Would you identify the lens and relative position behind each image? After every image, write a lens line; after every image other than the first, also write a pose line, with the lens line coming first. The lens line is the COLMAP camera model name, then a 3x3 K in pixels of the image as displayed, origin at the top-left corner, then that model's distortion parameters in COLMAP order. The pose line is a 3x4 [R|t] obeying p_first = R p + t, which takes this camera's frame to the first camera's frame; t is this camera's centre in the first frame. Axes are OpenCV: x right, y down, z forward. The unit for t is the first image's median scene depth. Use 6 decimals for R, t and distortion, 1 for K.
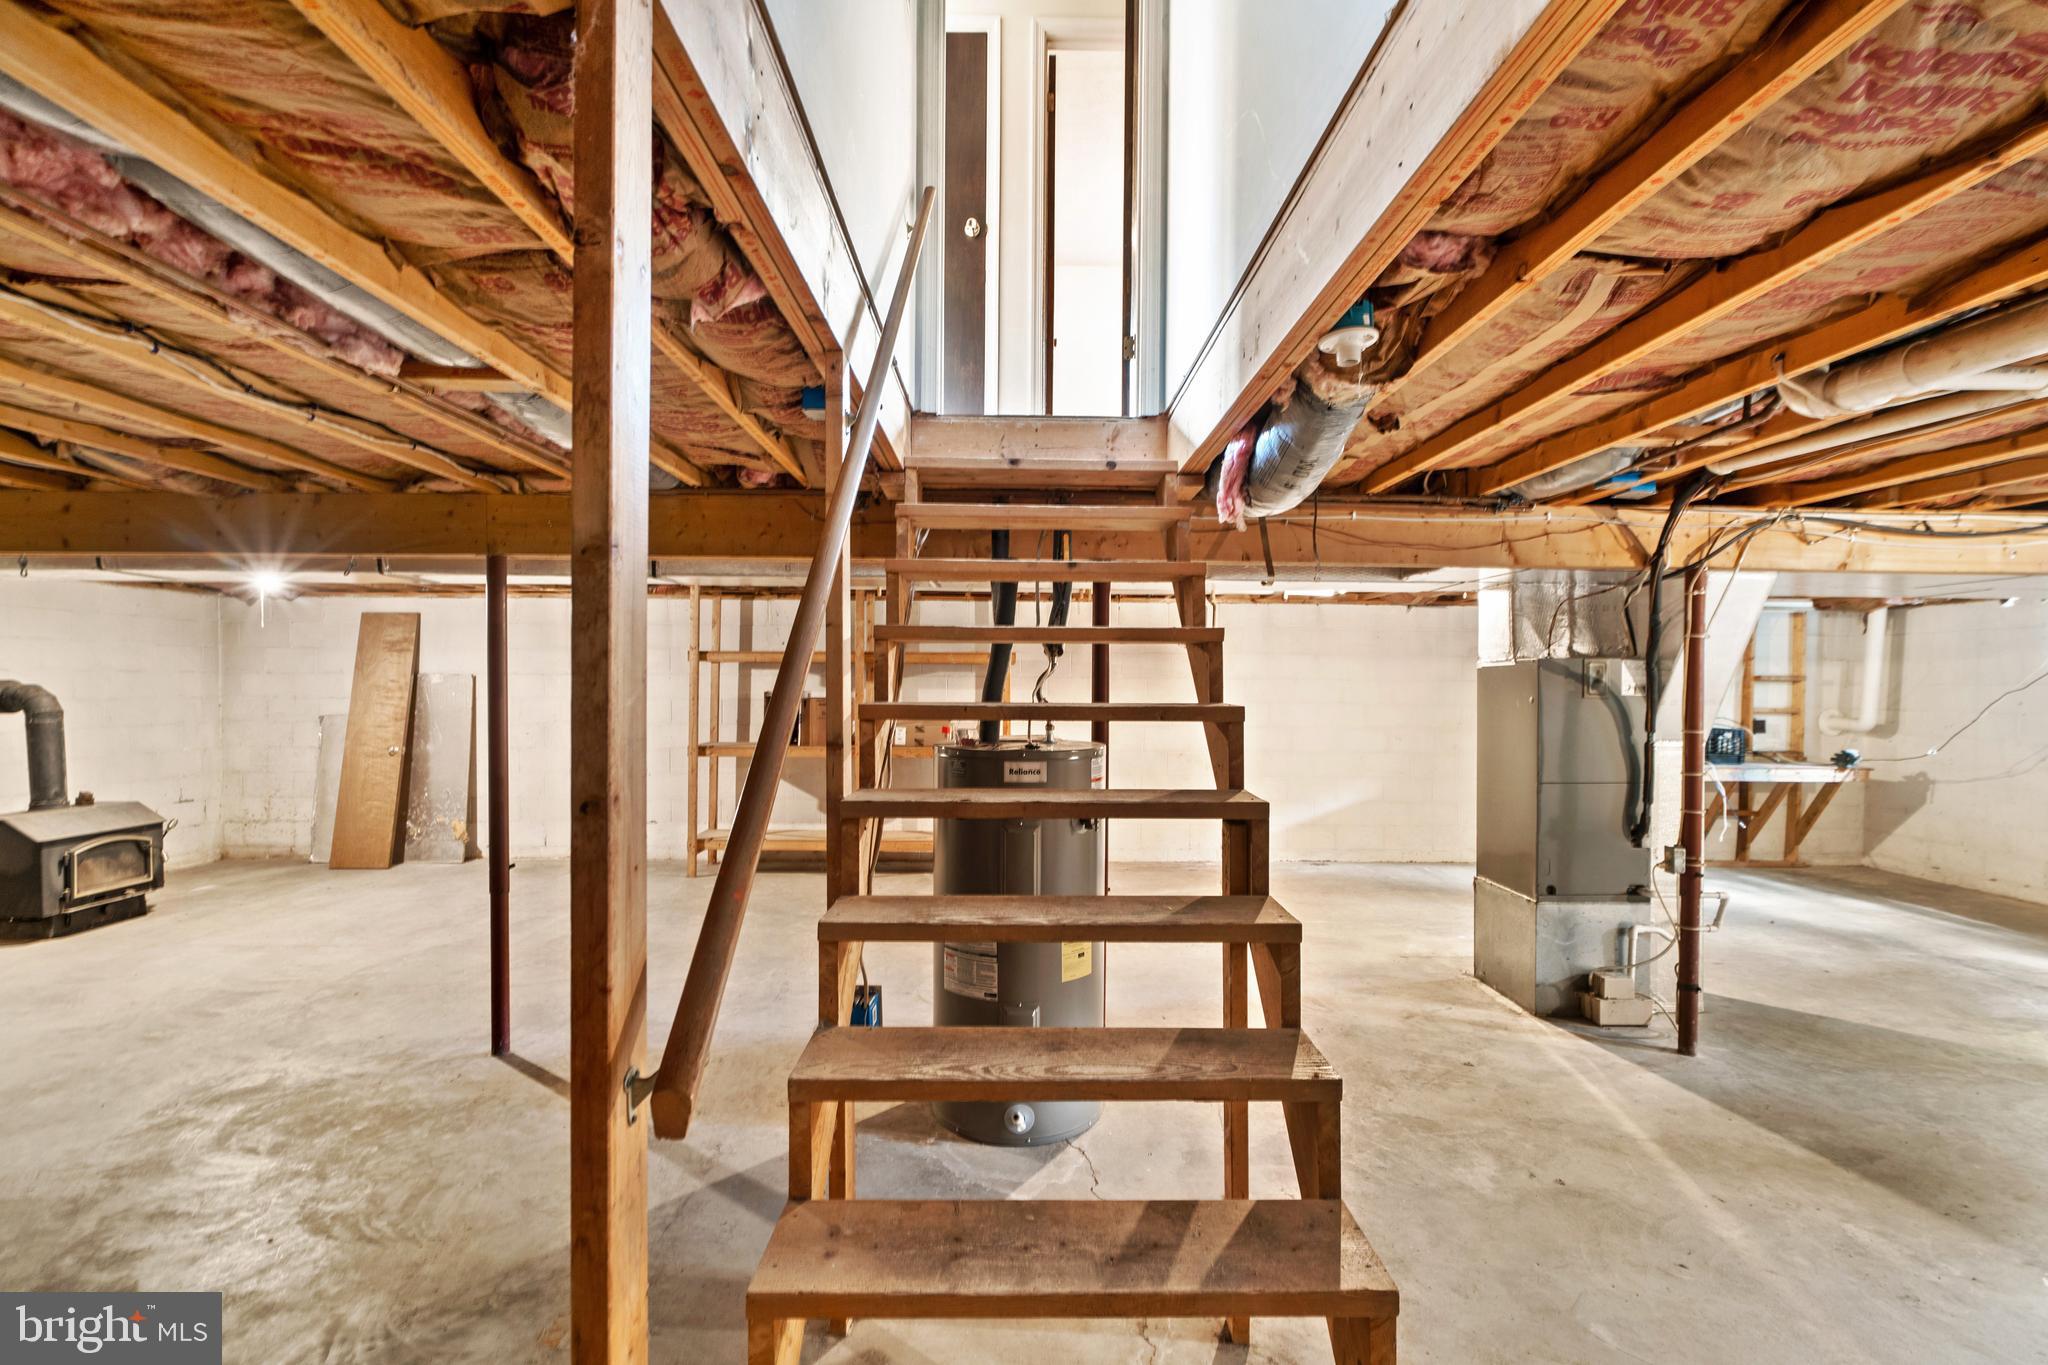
lens RADIAL K [[921.5, 0, 1054.1], [0, 921.5, 686.2], [0, 0, 1]] dist [0.001829, 0.000431]
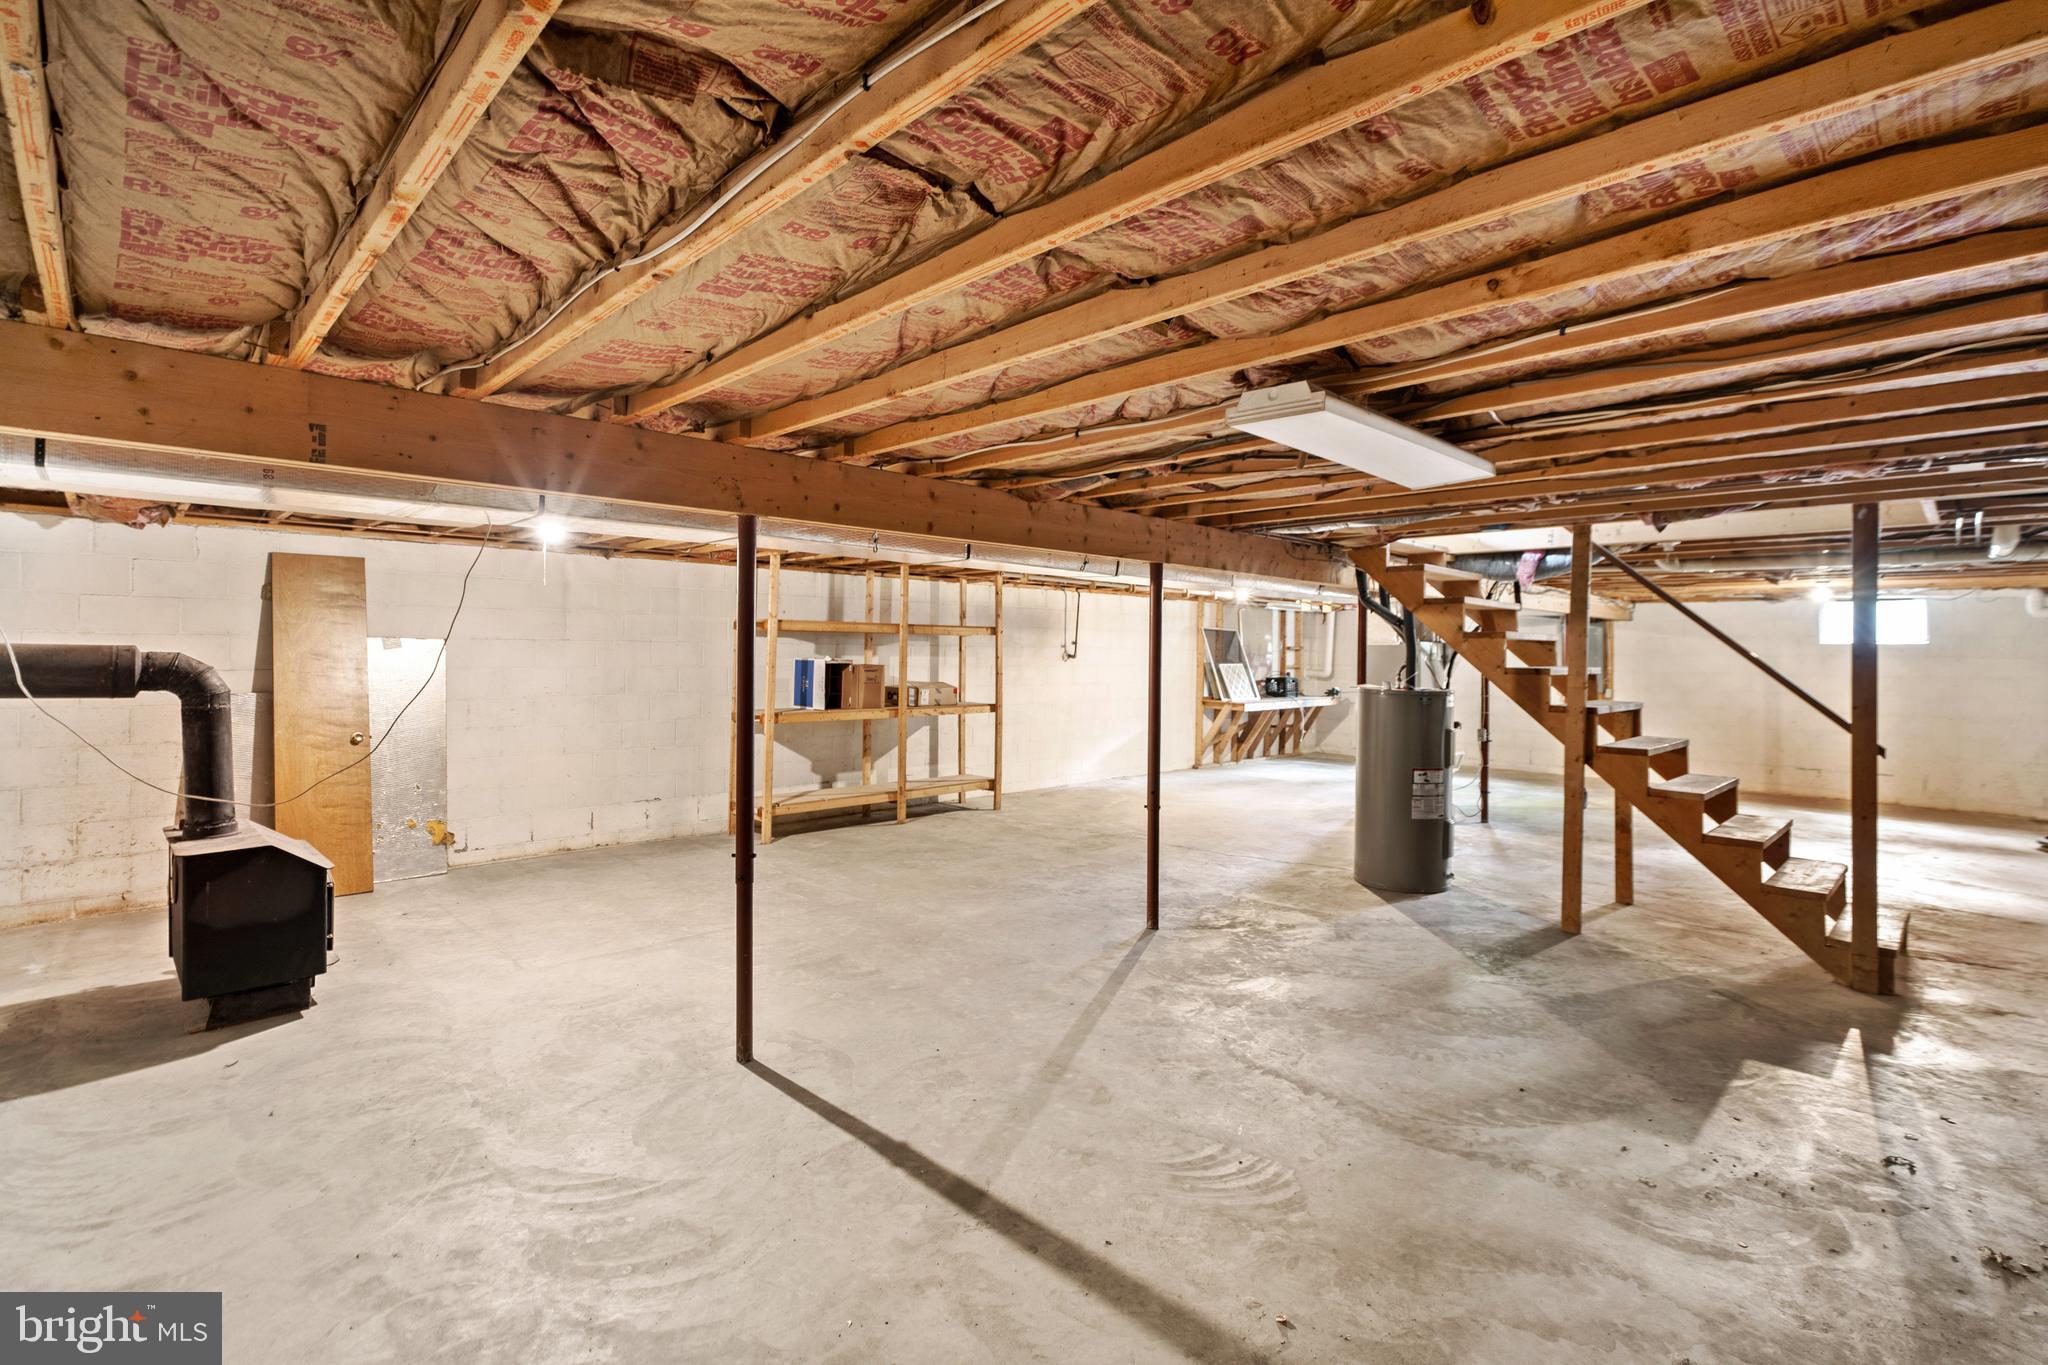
lens RADIAL K [[921.5, 0, 1054.1], [0, 921.5, 686.2], [0, 0, 1]] dist [0.001829, 0.000431]
pose [[0.719504, -0.023569, 0.694088, -1.118050], [-0.010772, 0.998925, 0.045086, -0.016341], [-0.694404, -0.039916, 0.718477, 0.087523]]
